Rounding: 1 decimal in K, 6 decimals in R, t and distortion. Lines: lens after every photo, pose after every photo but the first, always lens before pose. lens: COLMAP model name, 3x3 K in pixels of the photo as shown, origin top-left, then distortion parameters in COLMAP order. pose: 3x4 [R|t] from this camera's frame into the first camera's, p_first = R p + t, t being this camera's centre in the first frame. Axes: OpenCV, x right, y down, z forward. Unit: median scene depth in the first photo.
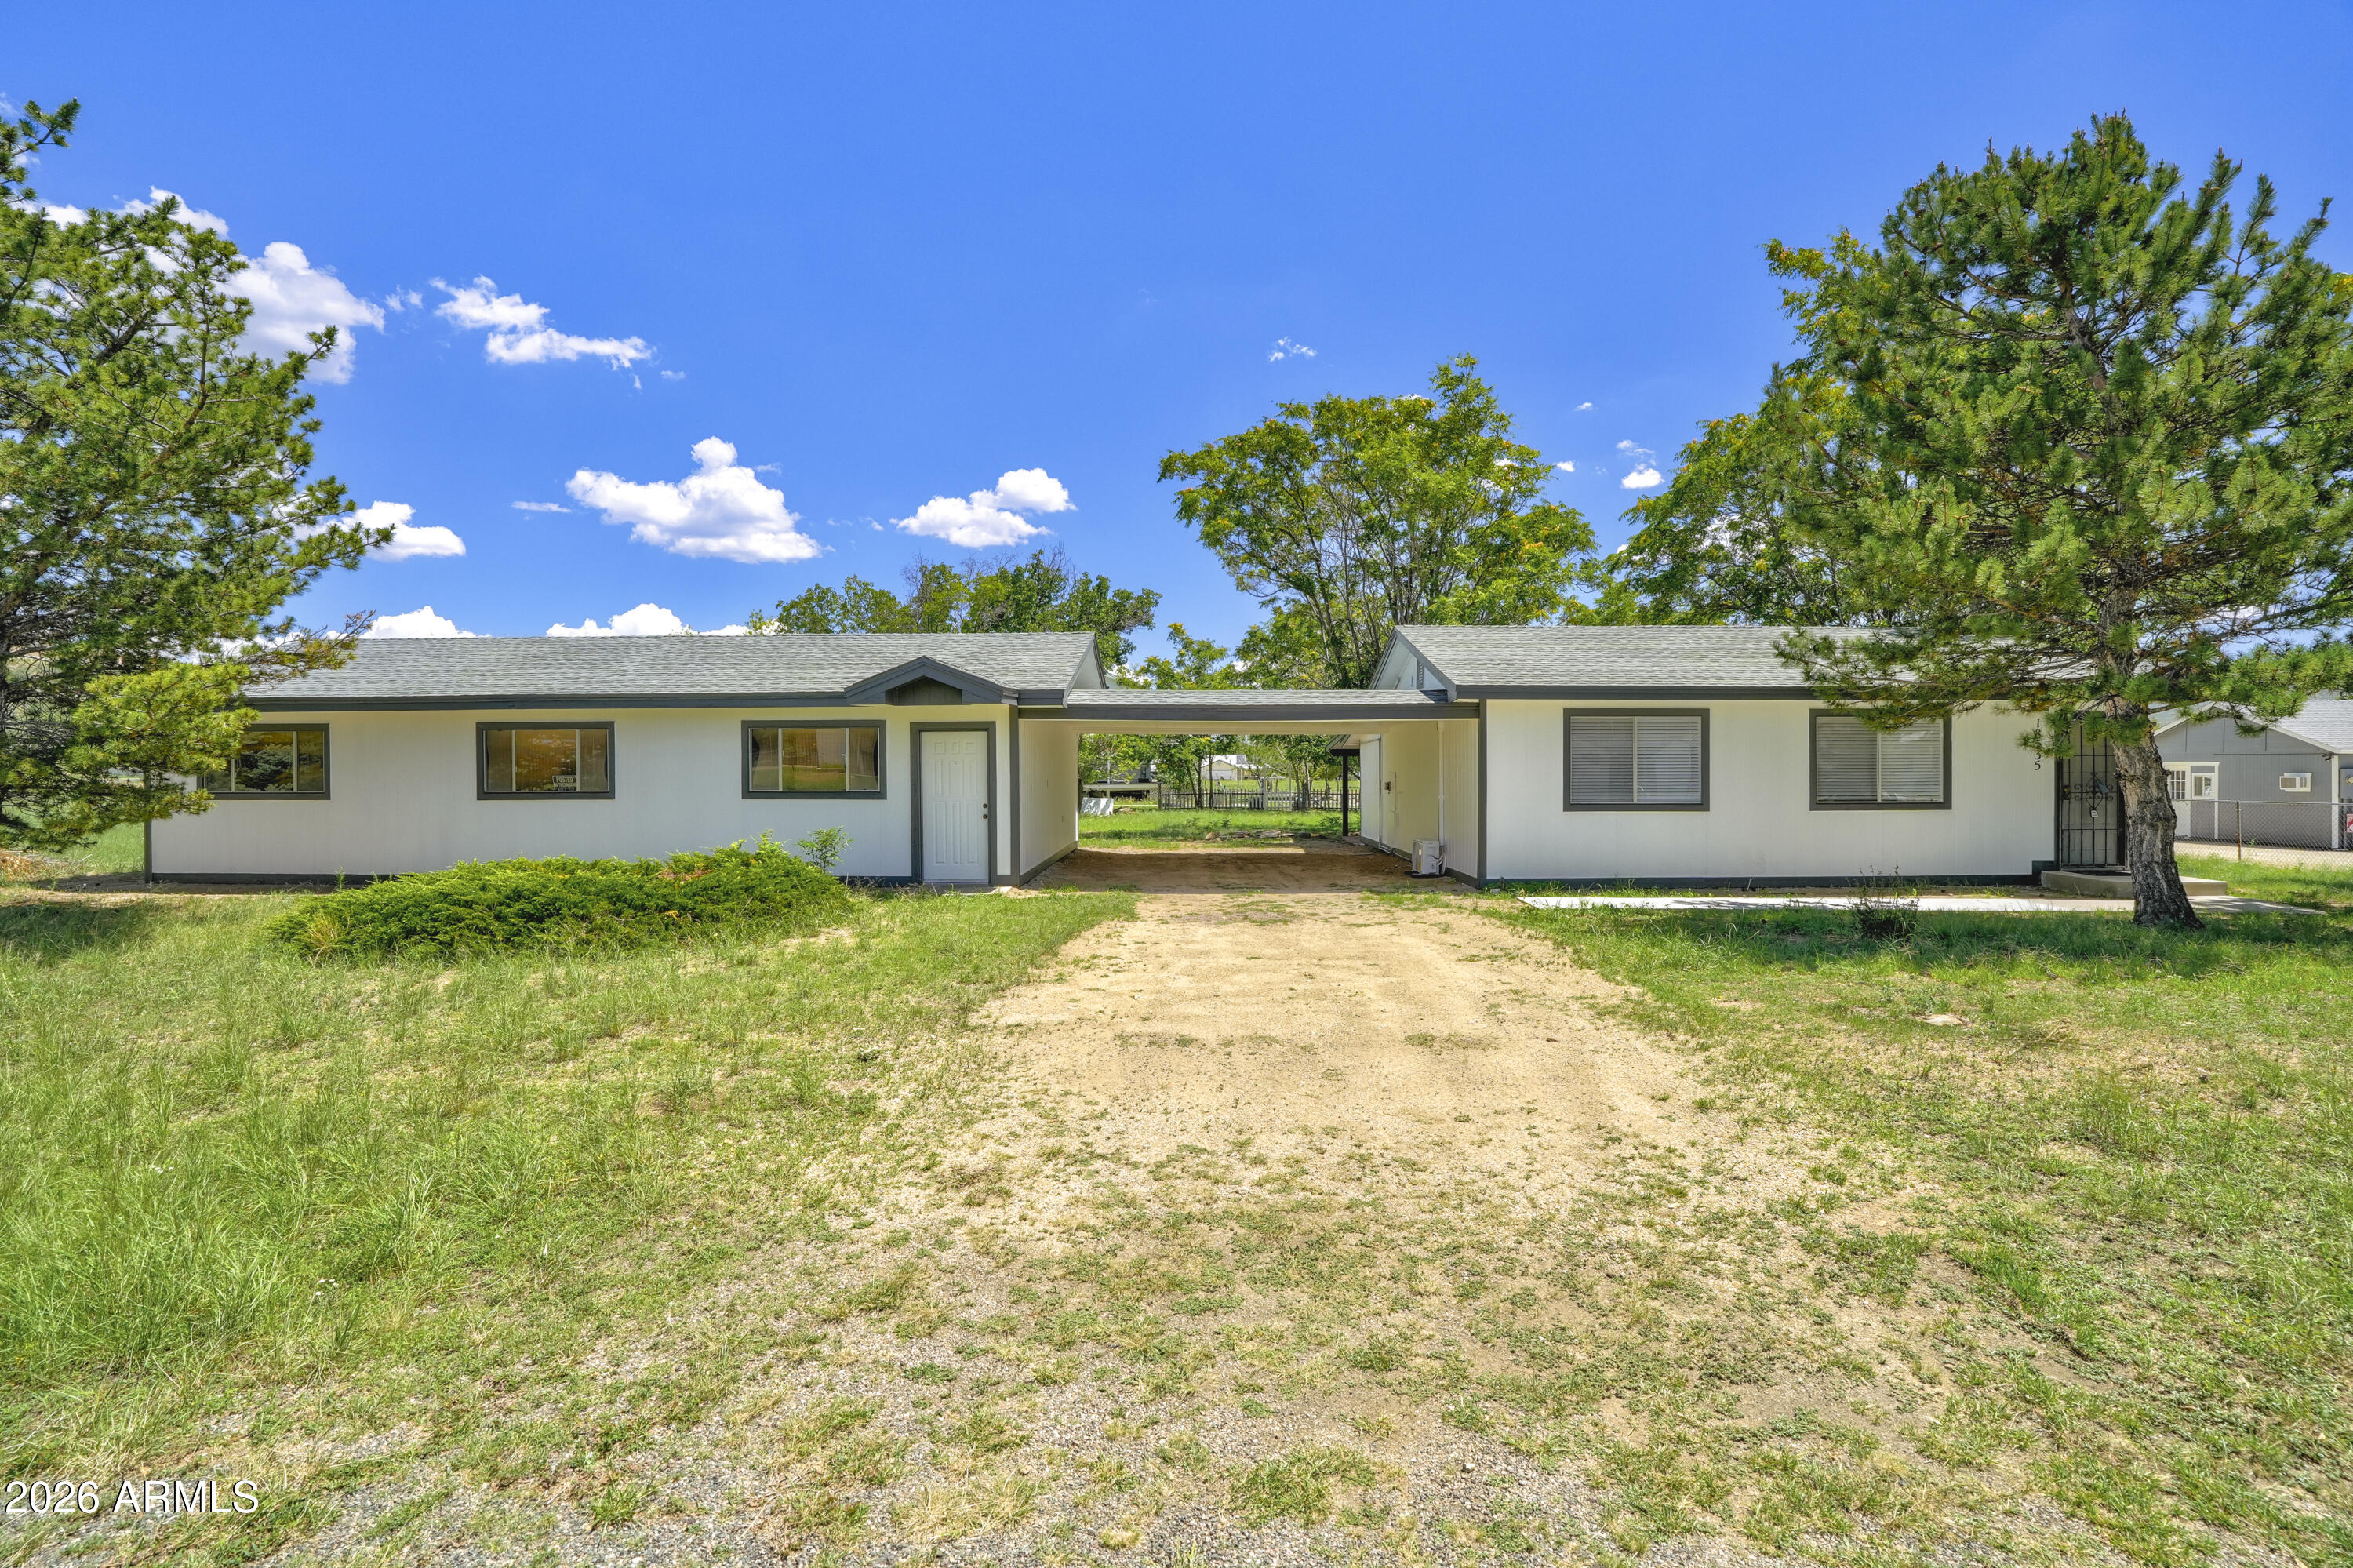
lens RADIAL K [[1077.9, 0, 1178.6], [0, 1077.9, 777.3], [0, 0, 1]] dist [-0.061274, 0.021343]
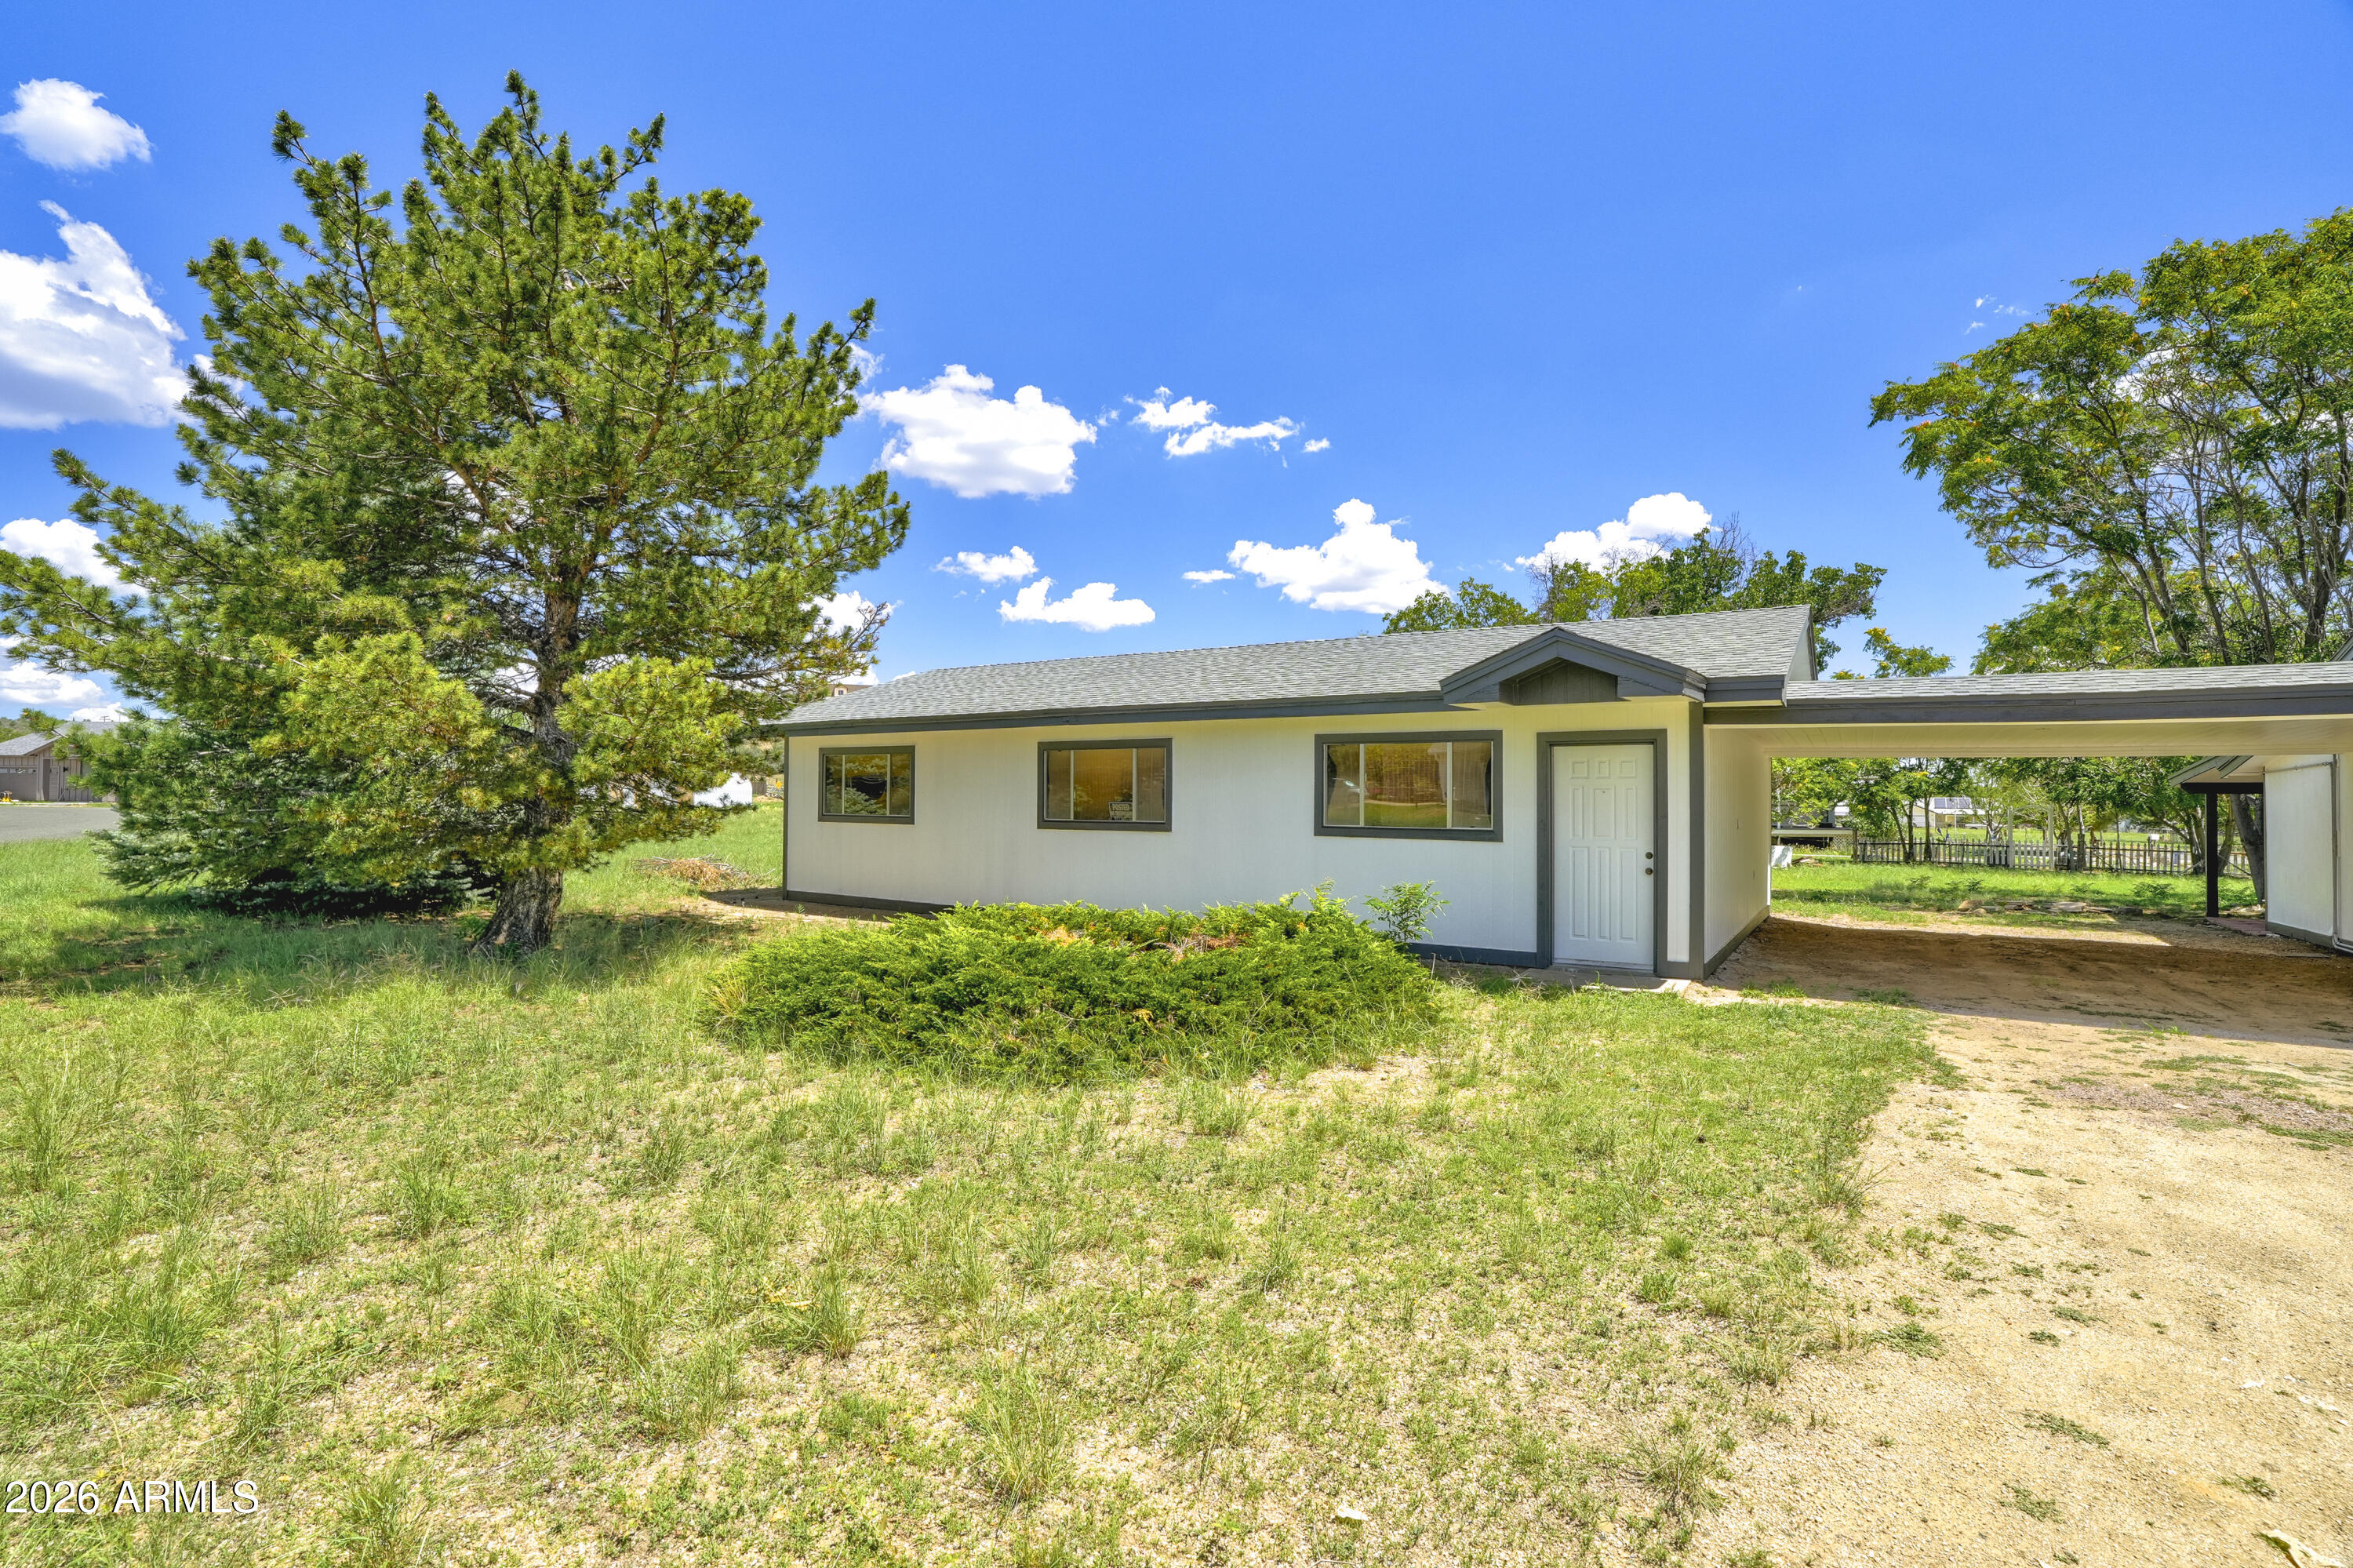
lens RADIAL K [[1077.9, 0, 1178.6], [0, 1077.9, 777.3], [0, 0, 1]] dist [-0.061274, 0.021343]
pose [[0.842725, -0.001022, -0.538343, -0.037281], [-0.018909, 0.999325, -0.031496, 0.002350], [0.538012, 0.036722, 0.842137, 0.151103]]
